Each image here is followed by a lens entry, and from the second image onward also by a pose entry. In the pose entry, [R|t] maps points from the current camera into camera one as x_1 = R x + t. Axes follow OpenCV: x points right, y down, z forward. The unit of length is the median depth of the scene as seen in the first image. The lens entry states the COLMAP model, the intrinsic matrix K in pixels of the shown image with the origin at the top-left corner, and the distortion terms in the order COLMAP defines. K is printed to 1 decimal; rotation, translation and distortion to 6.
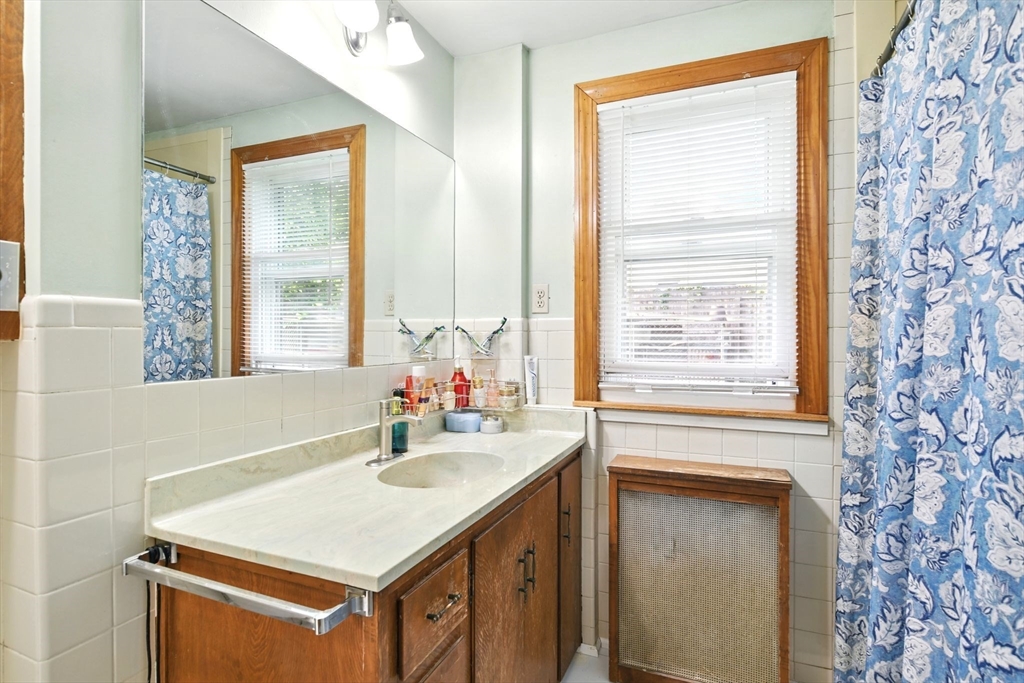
lens RADIAL K [[532.6, 0, 508.4], [0, 532.6, 339.6], [0, 0, 1]] dist [-0.010439, 0.001163]
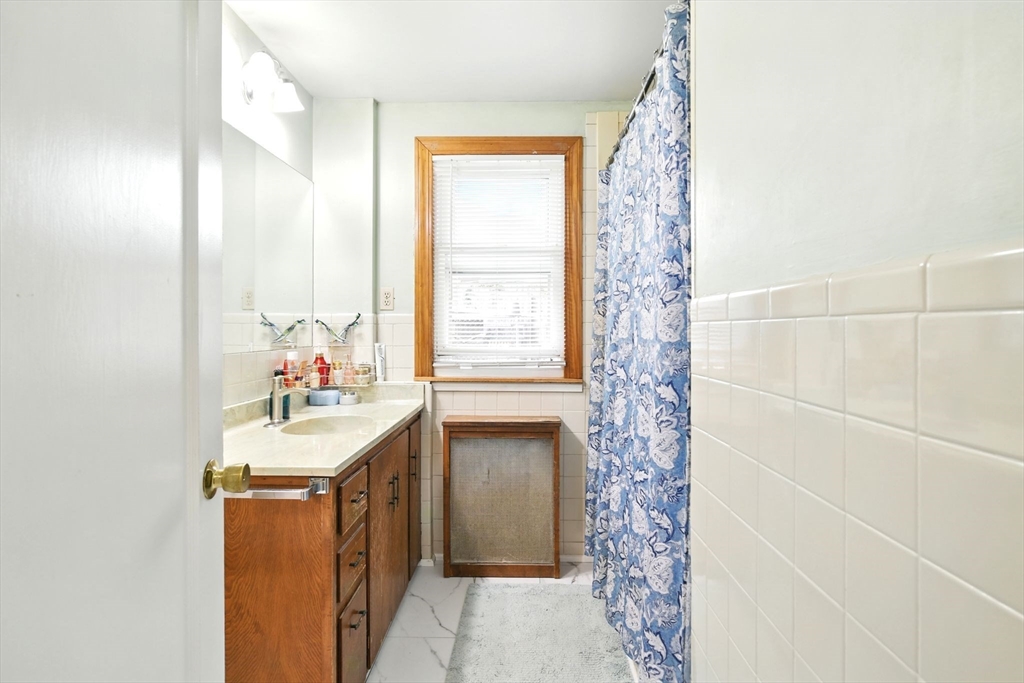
lens RADIAL K [[532.6, 0, 508.4], [0, 532.6, 339.6], [0, 0, 1]] dist [-0.010439, 0.001163]
pose [[0.933546, -0.005700, 0.358414, -0.152243], [0.000810, 0.999905, 0.013792, 0.005068], [-0.358458, -0.012586, 0.933461, -0.361259]]
